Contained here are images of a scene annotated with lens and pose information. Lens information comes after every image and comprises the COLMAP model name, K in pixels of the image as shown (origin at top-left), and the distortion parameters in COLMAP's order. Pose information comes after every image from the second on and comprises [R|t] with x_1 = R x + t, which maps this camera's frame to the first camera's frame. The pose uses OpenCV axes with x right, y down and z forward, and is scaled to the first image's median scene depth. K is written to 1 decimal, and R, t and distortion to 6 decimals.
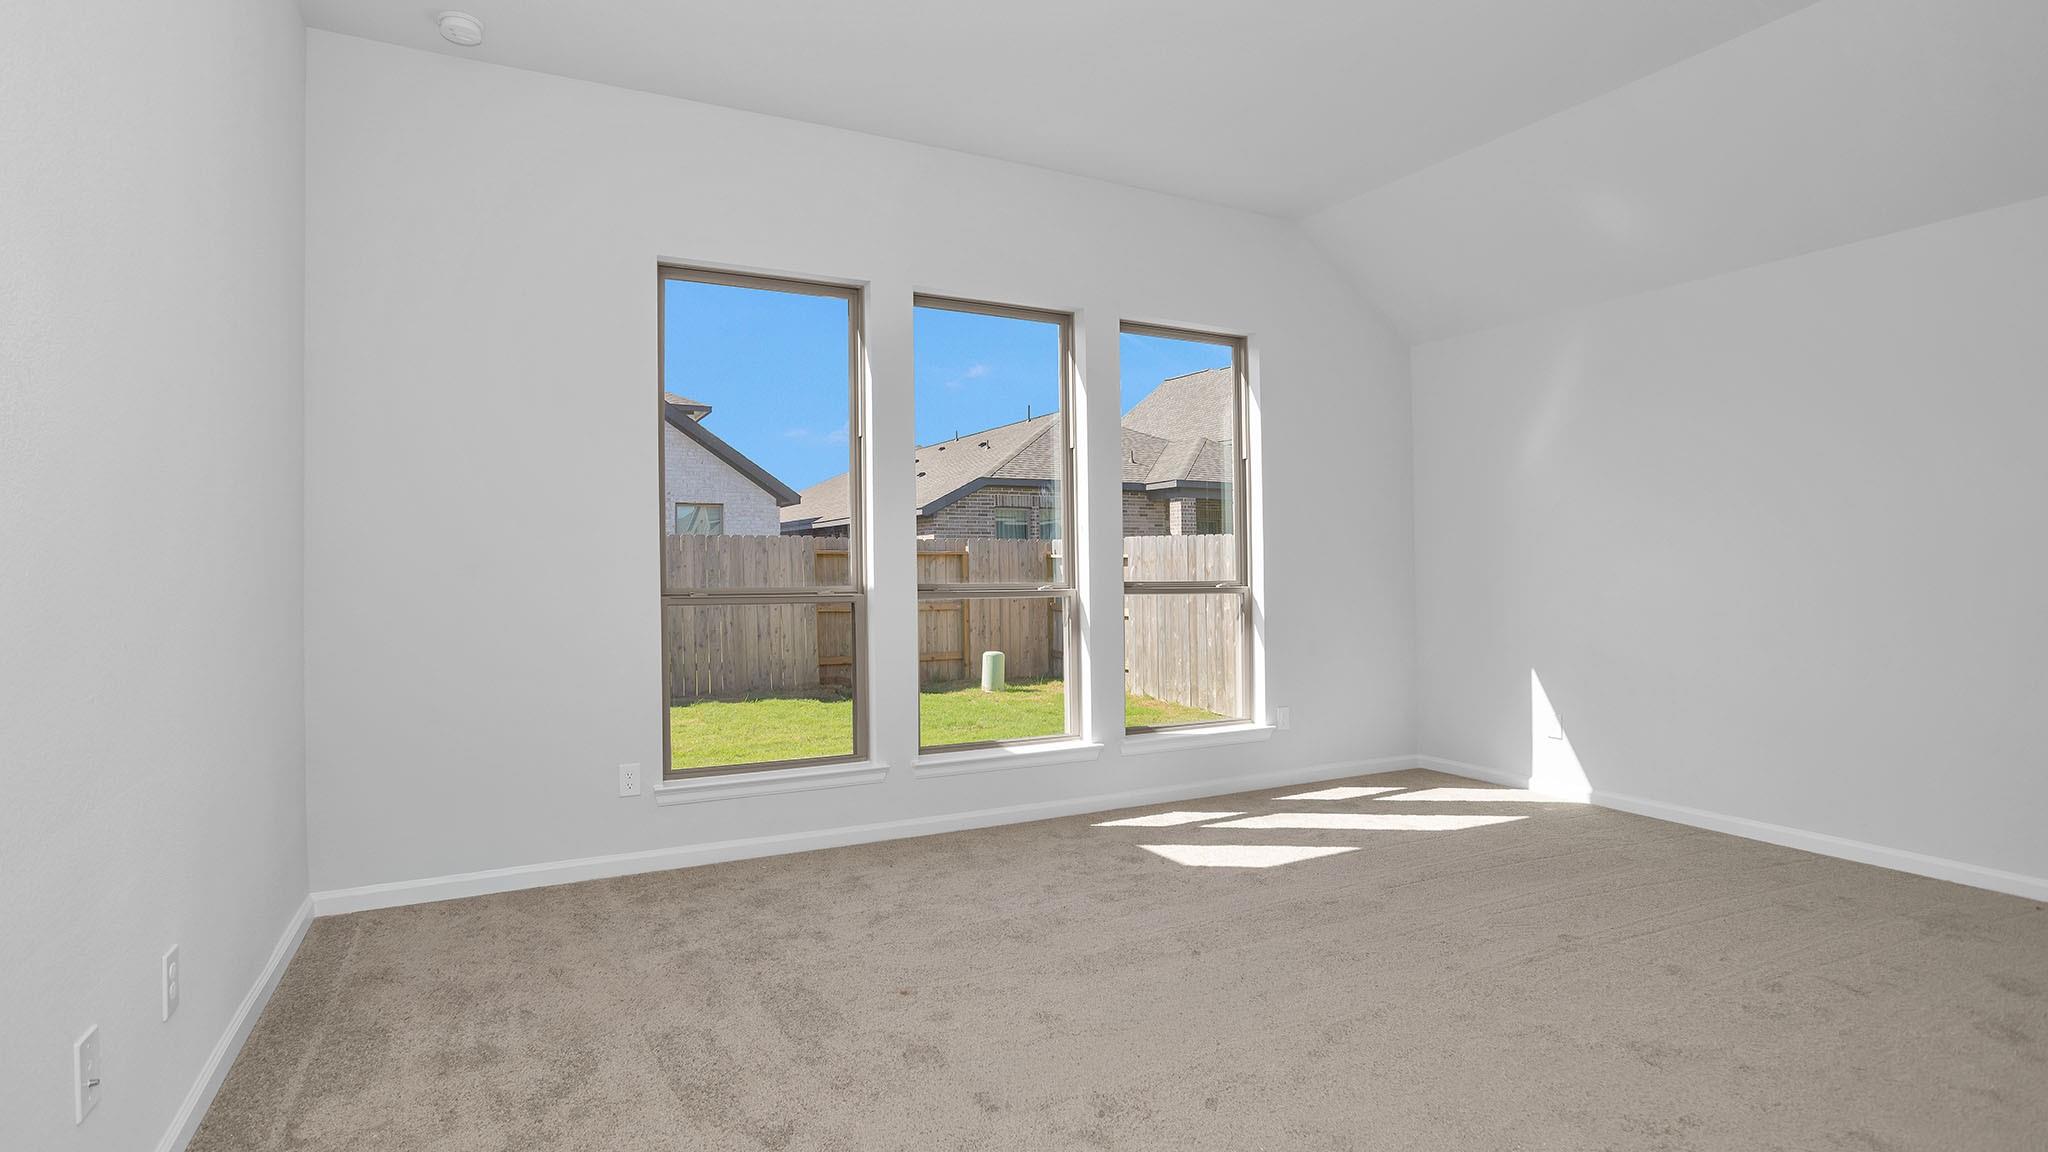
lens RADIAL K [[999.5, 0, 1022.1], [0, 999.5, 572.7], [0, 0, 1]] dist [0.010932, 0.001005]
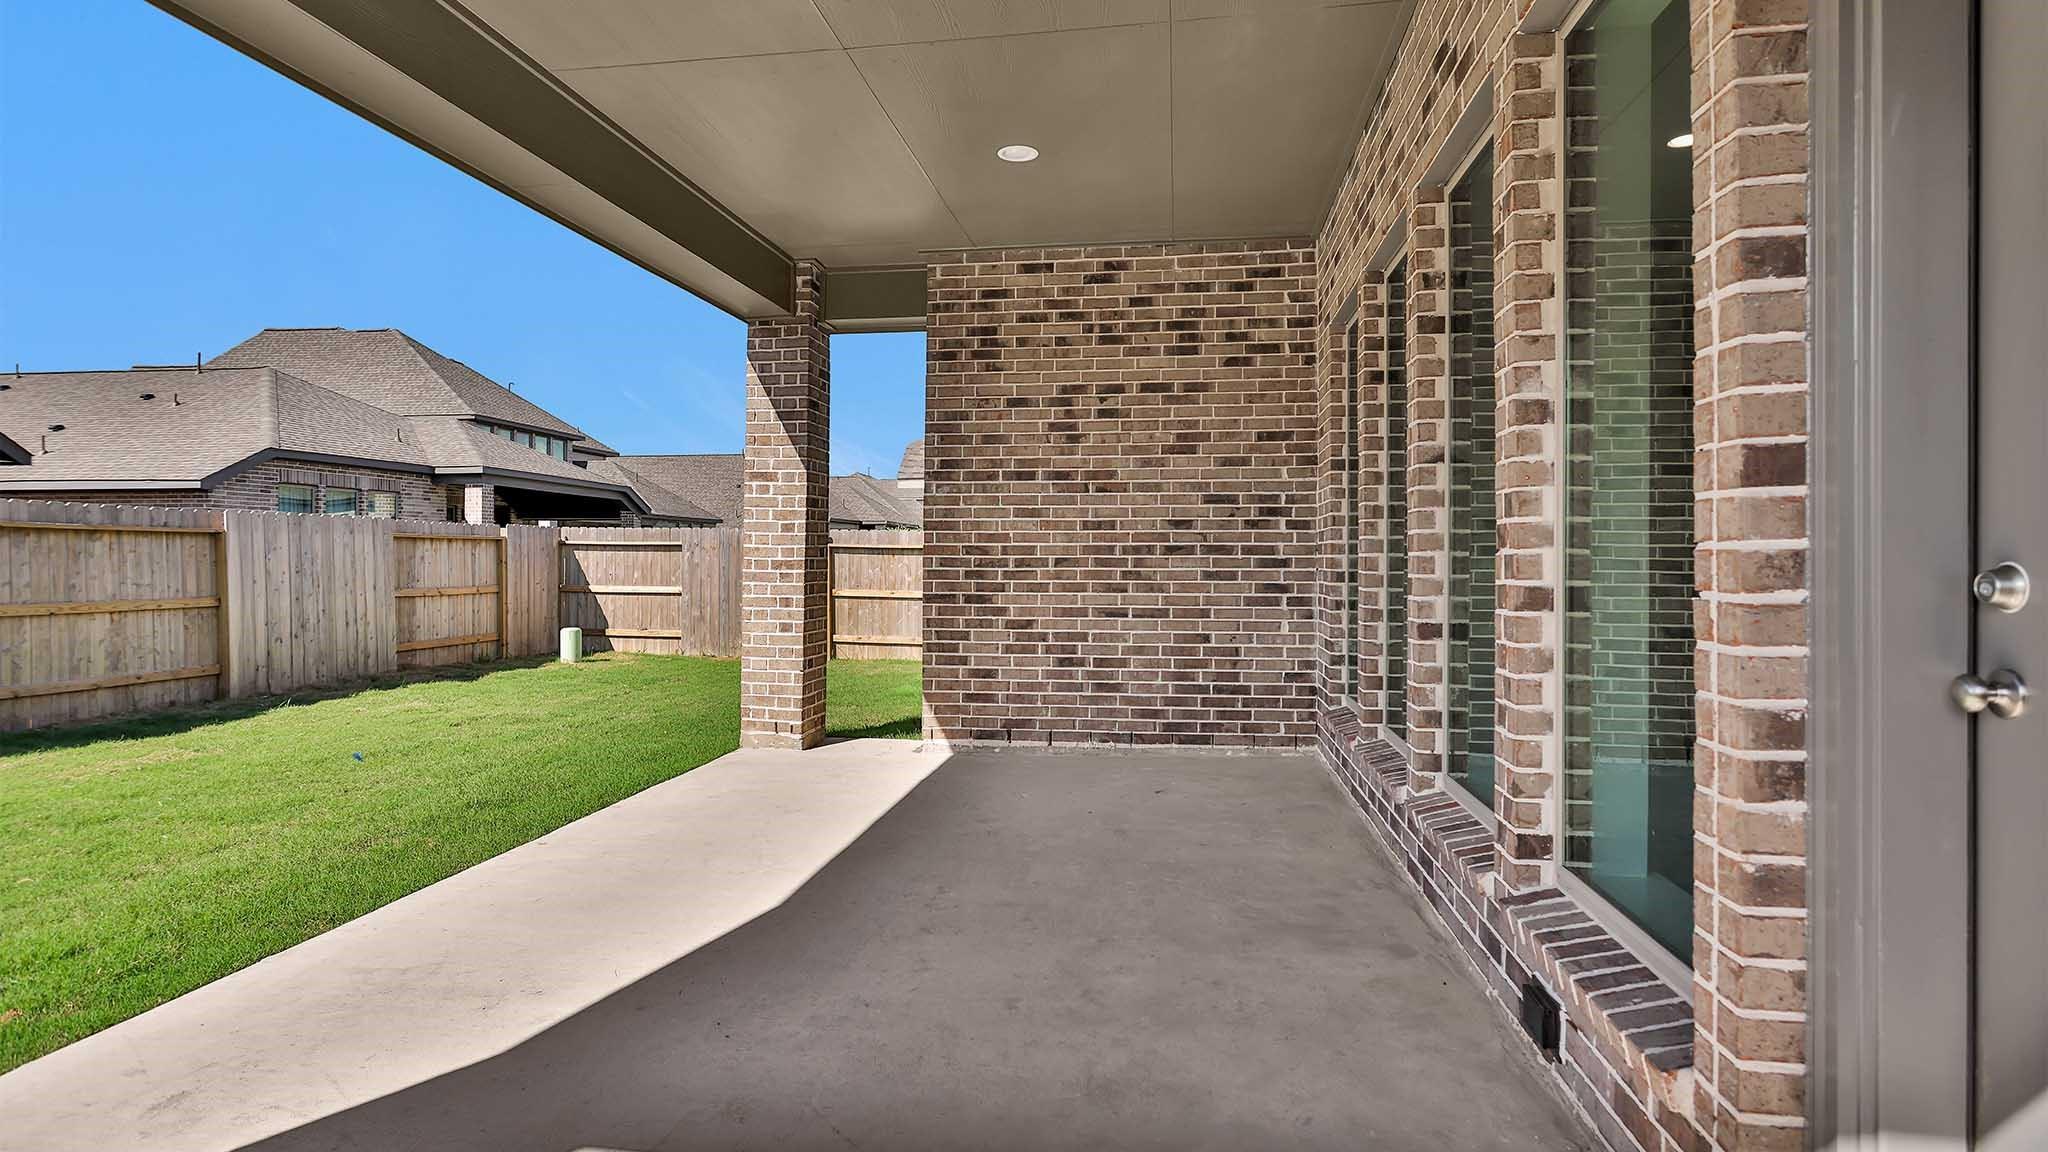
lens RADIAL K [[999.5, 0, 1031.2], [0, 999.5, 558.8], [0, 0, 1]] dist [0.010932, 0.001005]
pose [[0.577373, 0.002481, 0.816477, -0.617228], [0.000476, 0.999994, -0.003375, 0.005683], [-0.816480, 0.002337, 0.577369, -0.059773]]
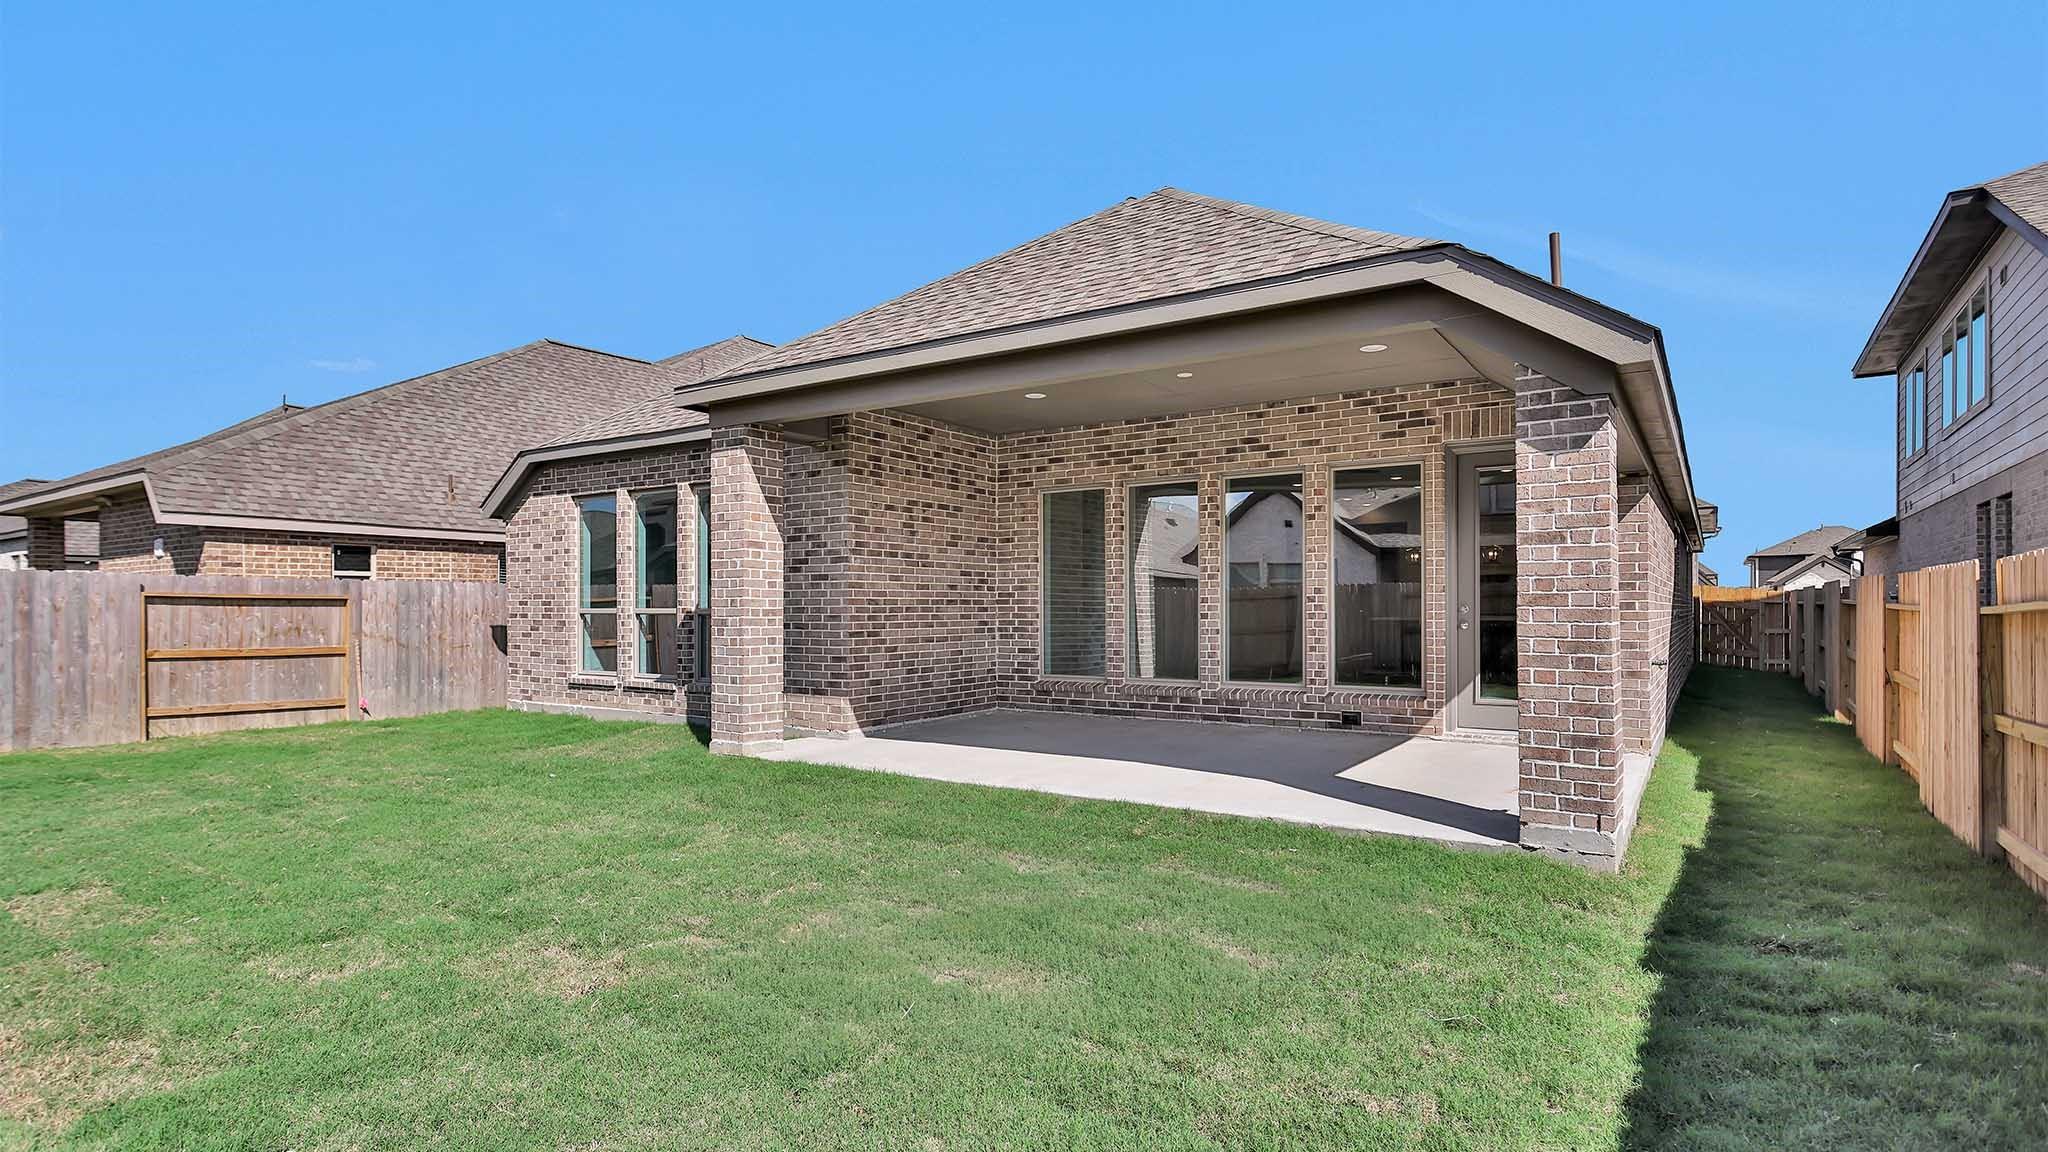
lens RADIAL K [[999.5, 0, 1024.1], [0, 999.5, 613.2], [0, 0, 1]] dist [0.010932, 0.001005]
pose [[-0.469485, 0.000025, 0.882941, -1.354784], [0.008680, 0.999952, 0.004587, 0.005824], [-0.882898, 0.009818, -0.469462, 1.192993]]
